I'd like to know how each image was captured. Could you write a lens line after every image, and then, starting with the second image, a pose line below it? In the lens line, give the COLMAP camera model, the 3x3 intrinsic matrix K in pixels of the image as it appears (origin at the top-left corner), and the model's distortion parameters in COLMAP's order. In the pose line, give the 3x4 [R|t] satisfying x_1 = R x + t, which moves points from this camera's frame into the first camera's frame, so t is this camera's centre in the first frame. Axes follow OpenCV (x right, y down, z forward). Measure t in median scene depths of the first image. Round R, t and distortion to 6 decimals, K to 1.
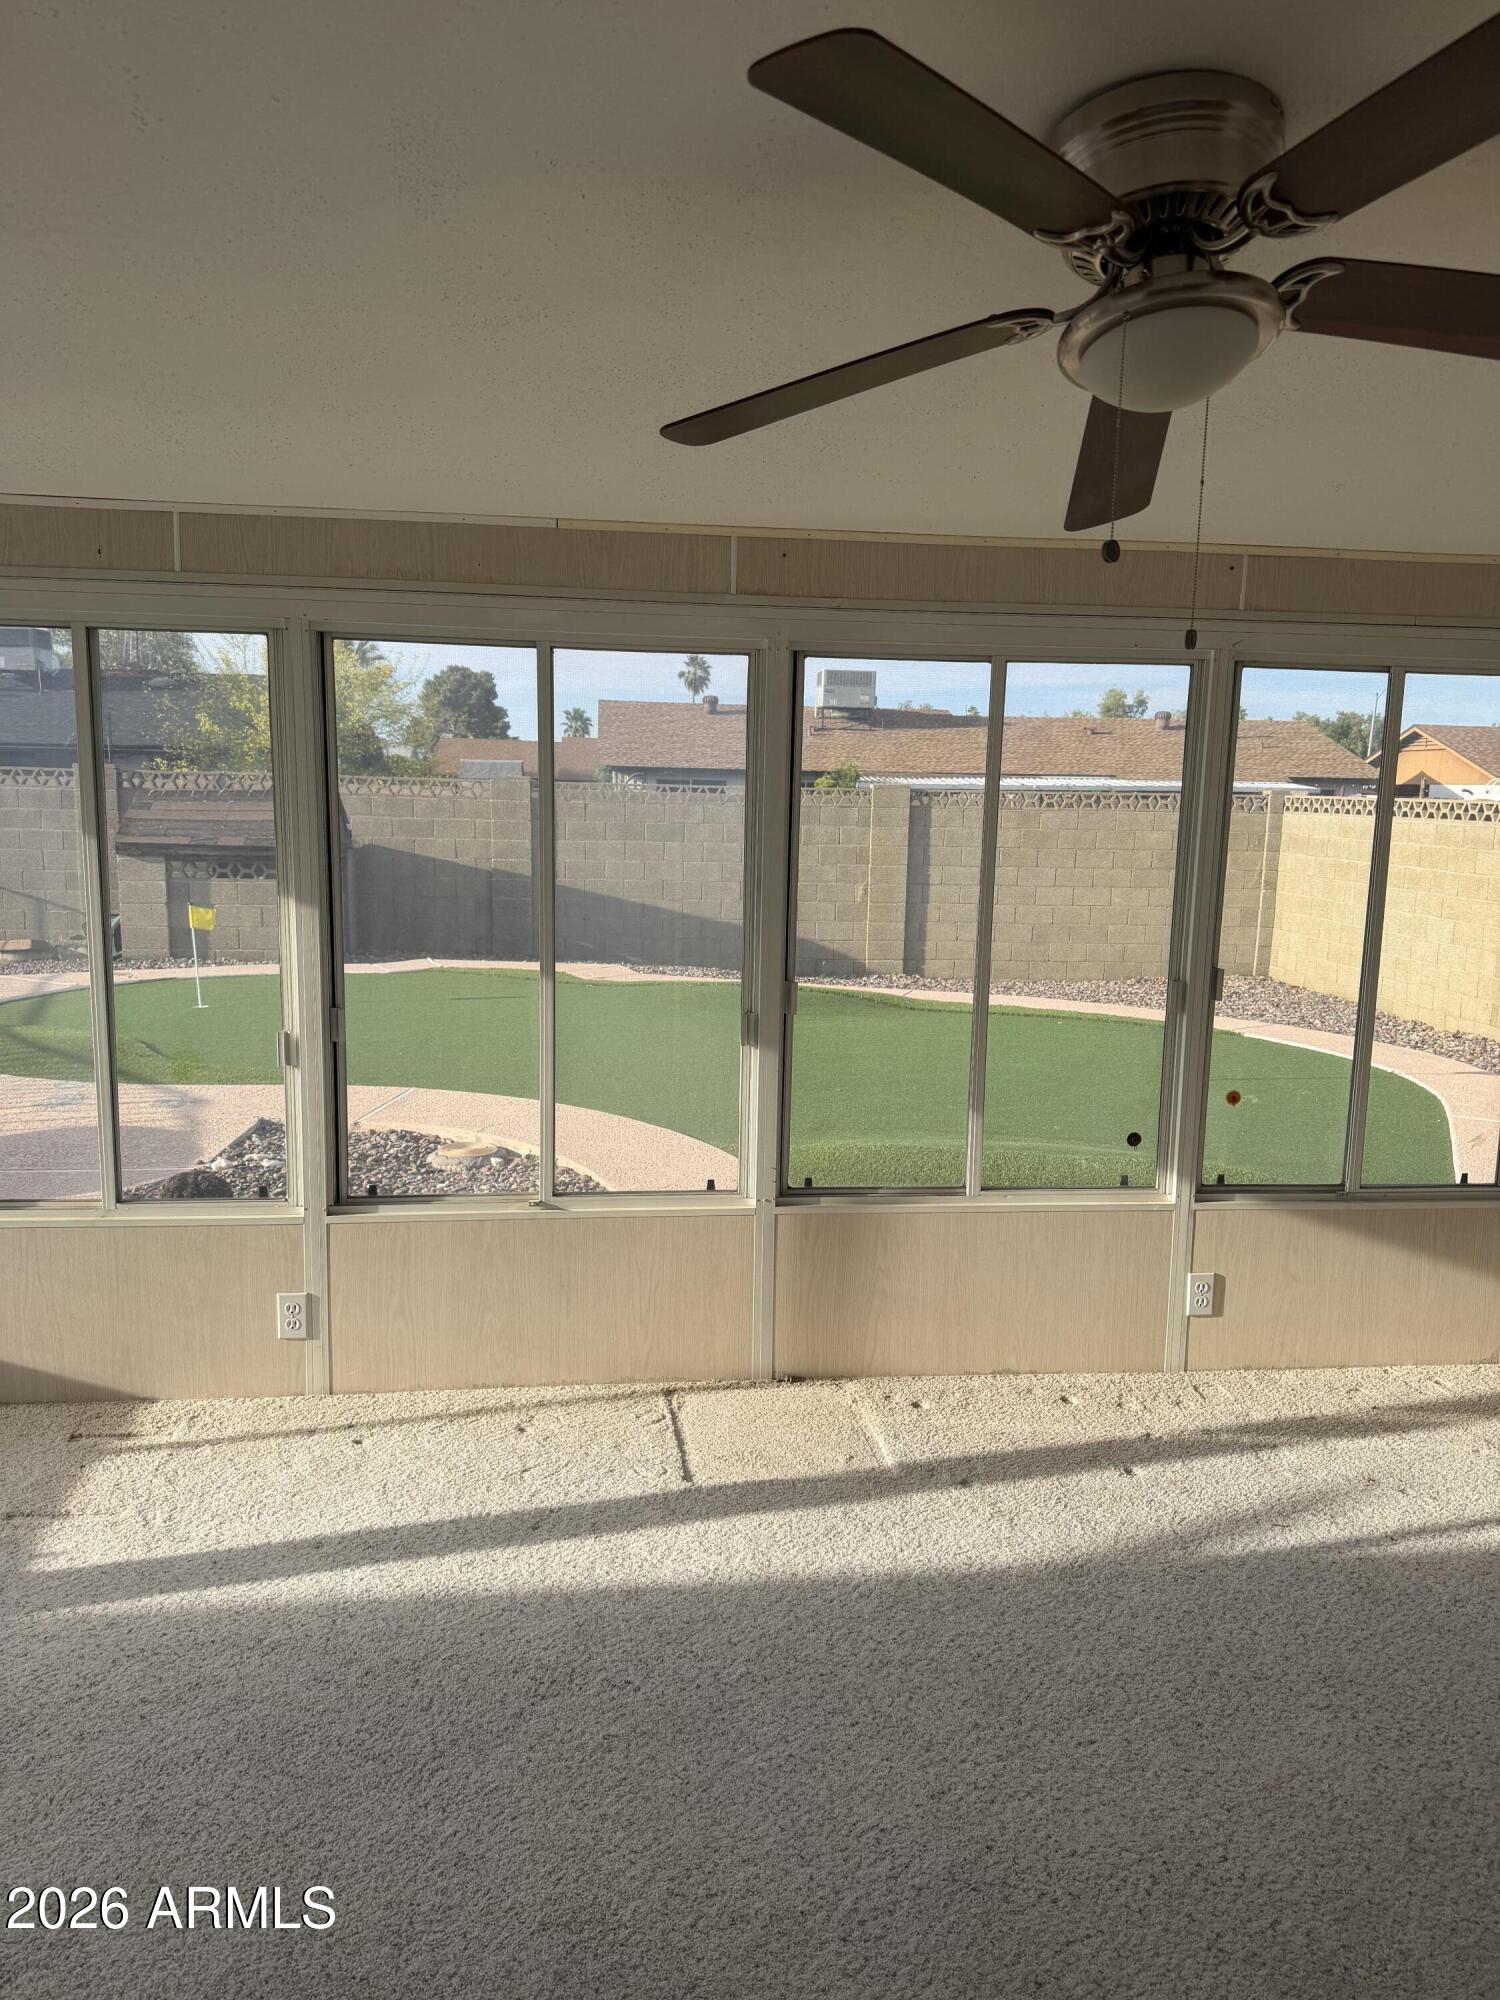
lens RADIAL K [[1399.1, 0, 692.9], [0, 1399.1, 1018.1], [0, 0, 1]] dist [0.019806, -0.032631]
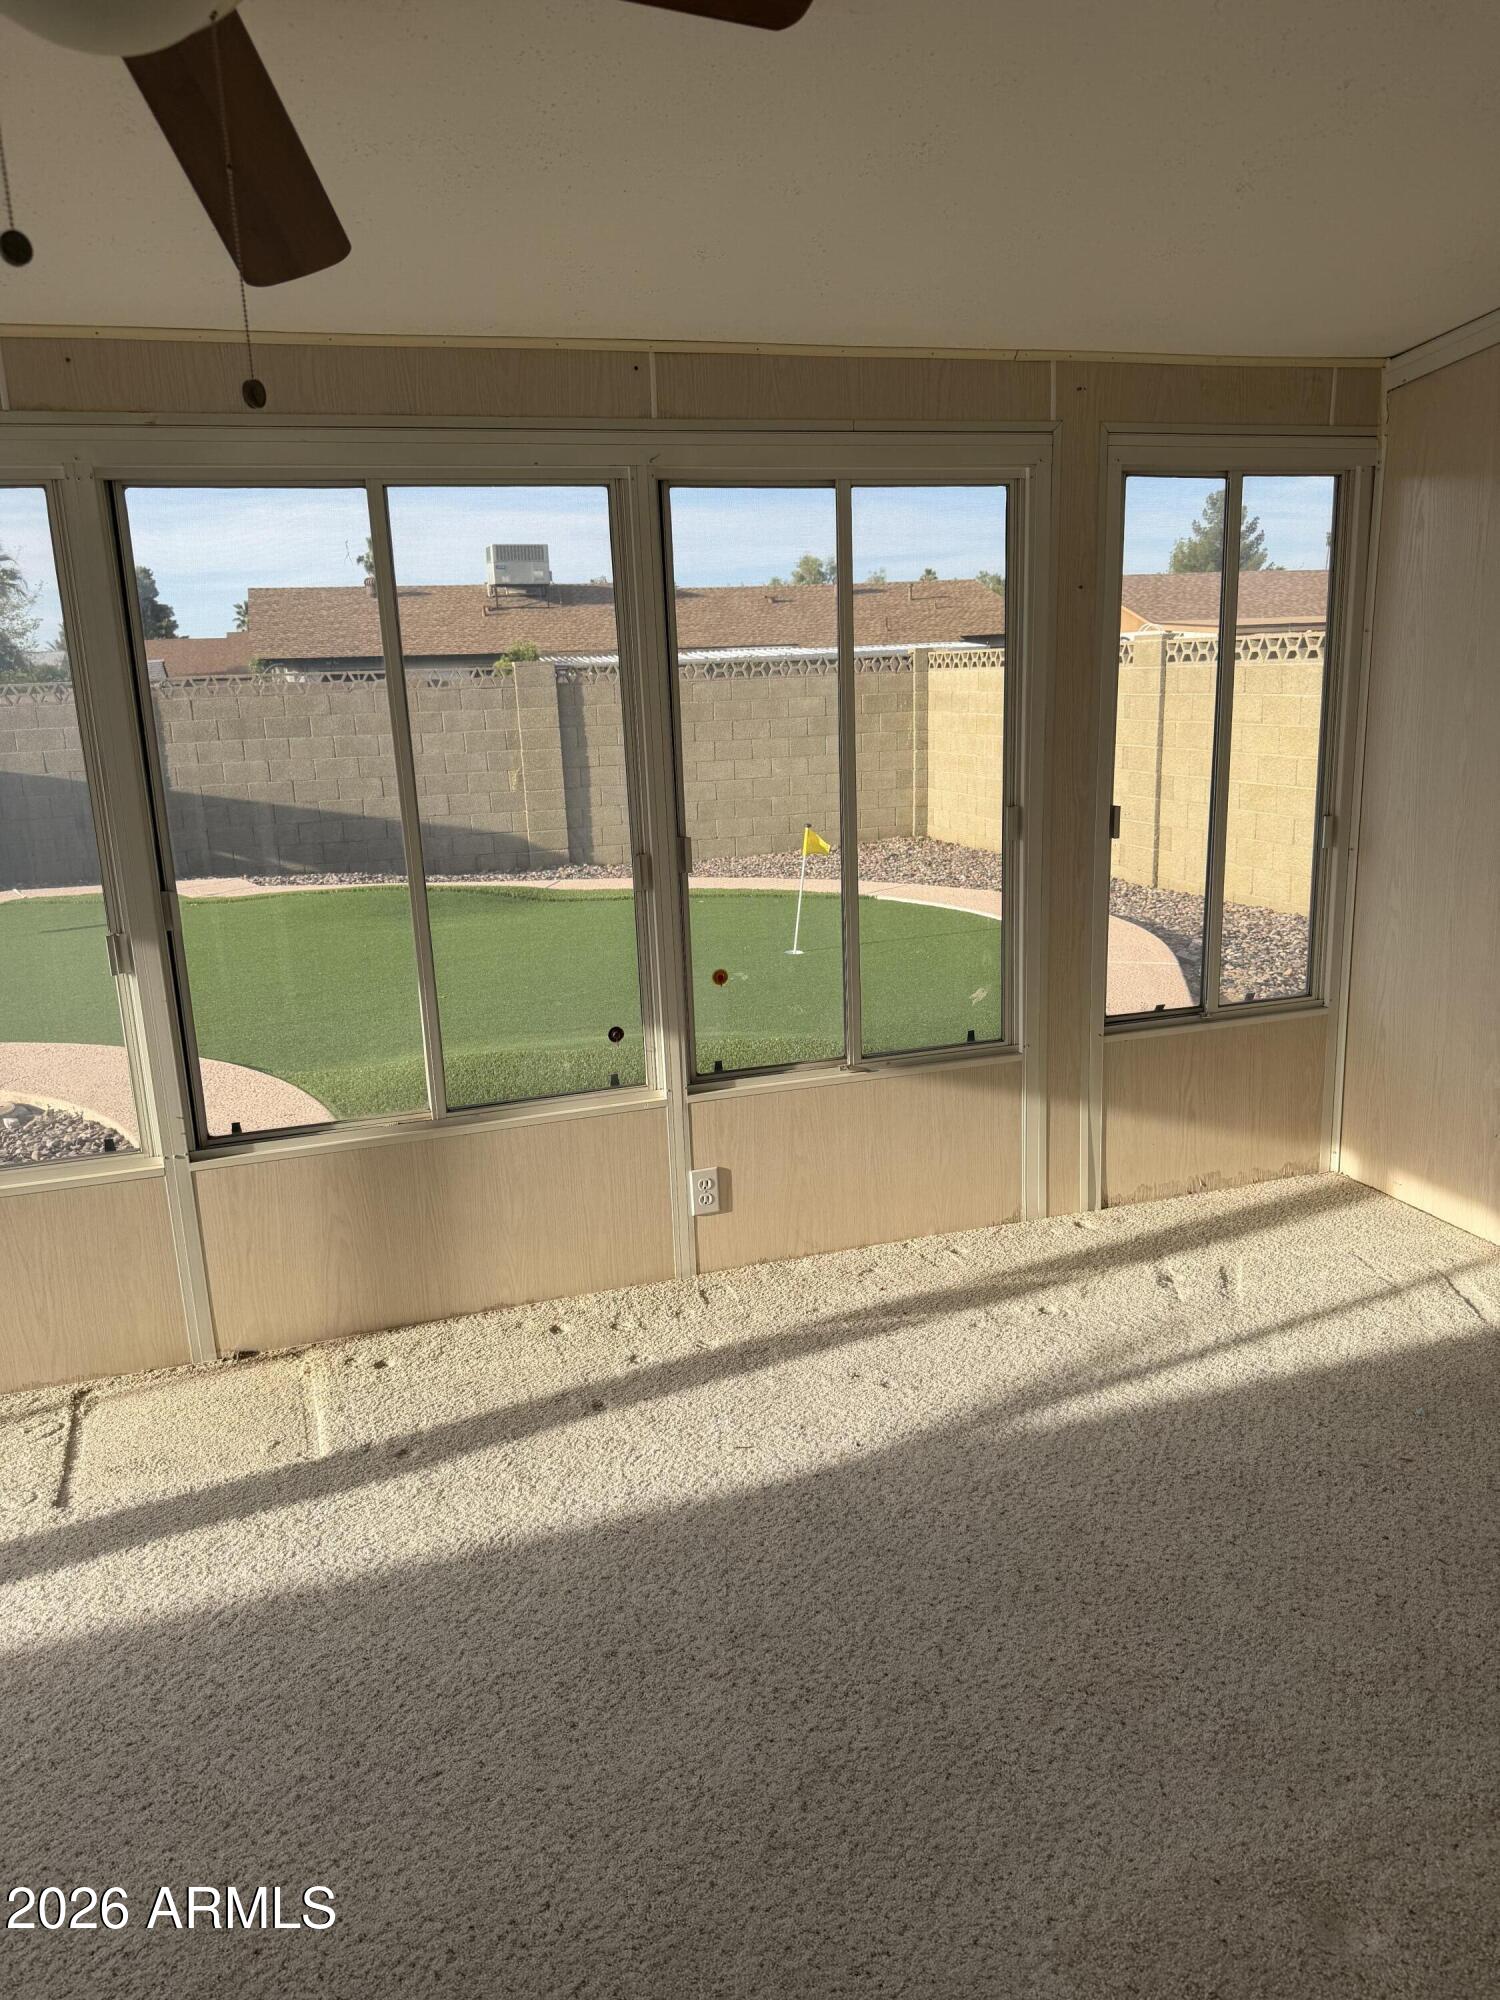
lens RADIAL K [[1399.1, 0, 745.3], [0, 1399.1, 1003.5], [0, 0, 1]] dist [0.019806, -0.032631]
pose [[0.977206, -0.100156, 0.187183, 0.235365], [0.087527, 0.993366, 0.074580, 0.008432], [-0.193411, -0.056496, 0.979490, 0.113466]]
